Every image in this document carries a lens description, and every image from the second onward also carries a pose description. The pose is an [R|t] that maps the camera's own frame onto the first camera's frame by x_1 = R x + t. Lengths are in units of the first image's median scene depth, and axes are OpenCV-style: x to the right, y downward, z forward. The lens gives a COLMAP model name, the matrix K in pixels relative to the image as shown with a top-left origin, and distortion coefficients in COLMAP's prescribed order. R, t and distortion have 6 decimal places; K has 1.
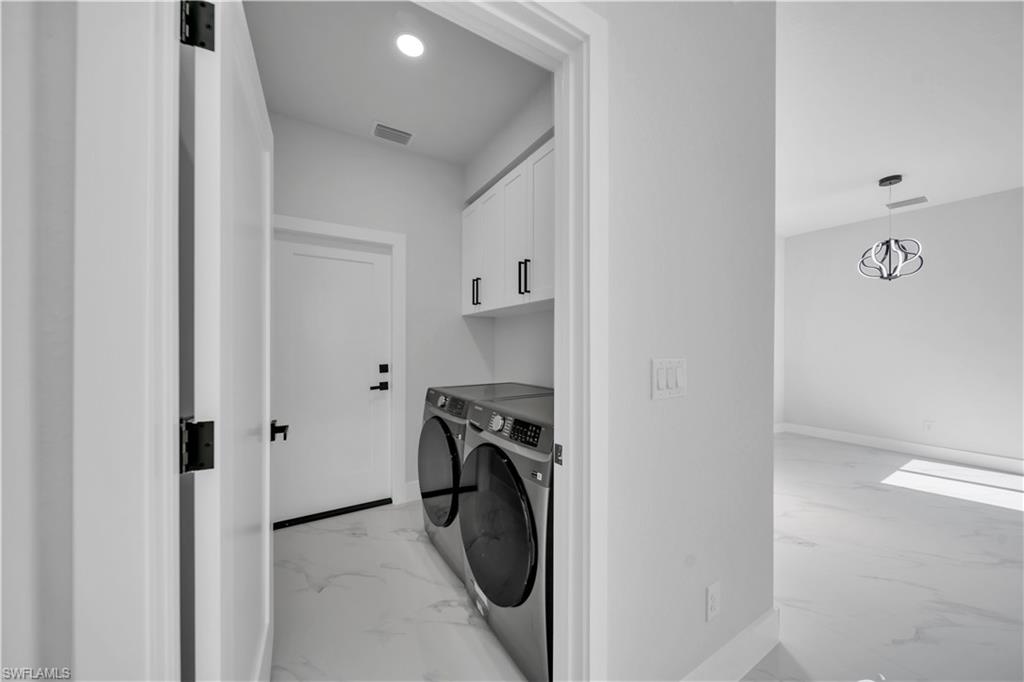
lens RADIAL K [[353.6, 0, 515.0], [0, 353.6, 347.2], [0, 0, 1]] dist [-0.000164, -0.000060]
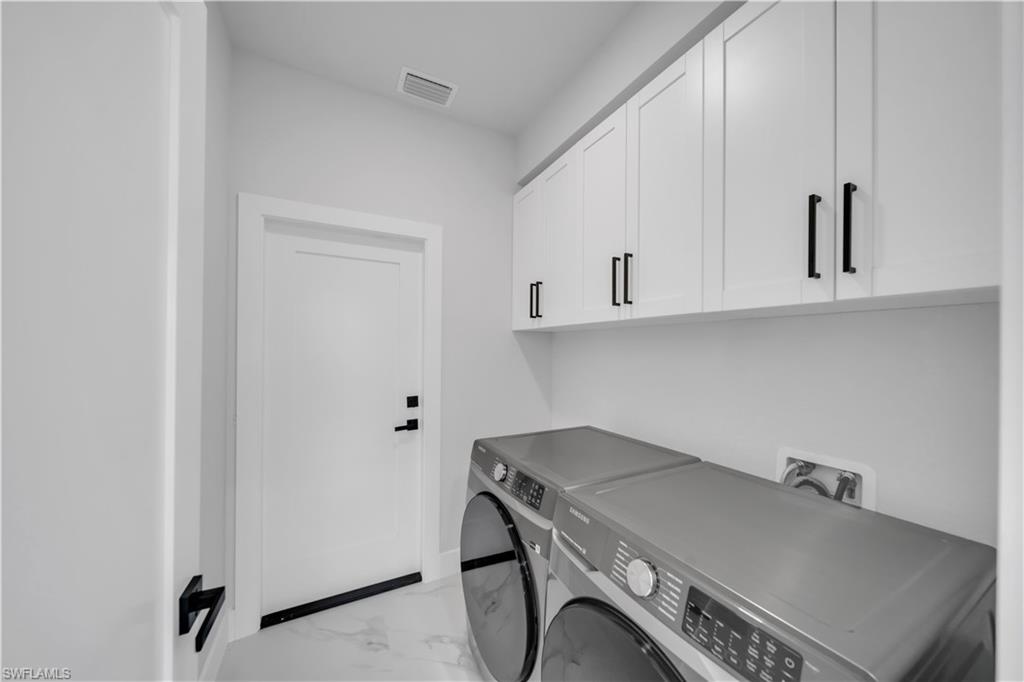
lens RADIAL K [[353.6, 0, 515.0], [0, 353.6, 347.2], [0, 0, 1]] dist [-0.000164, -0.000060]
pose [[0.997517, 0.005652, -0.070199, -0.109774], [-0.006209, 0.999951, -0.007712, -0.057981], [0.070152, 0.008128, 0.997503, 0.285083]]
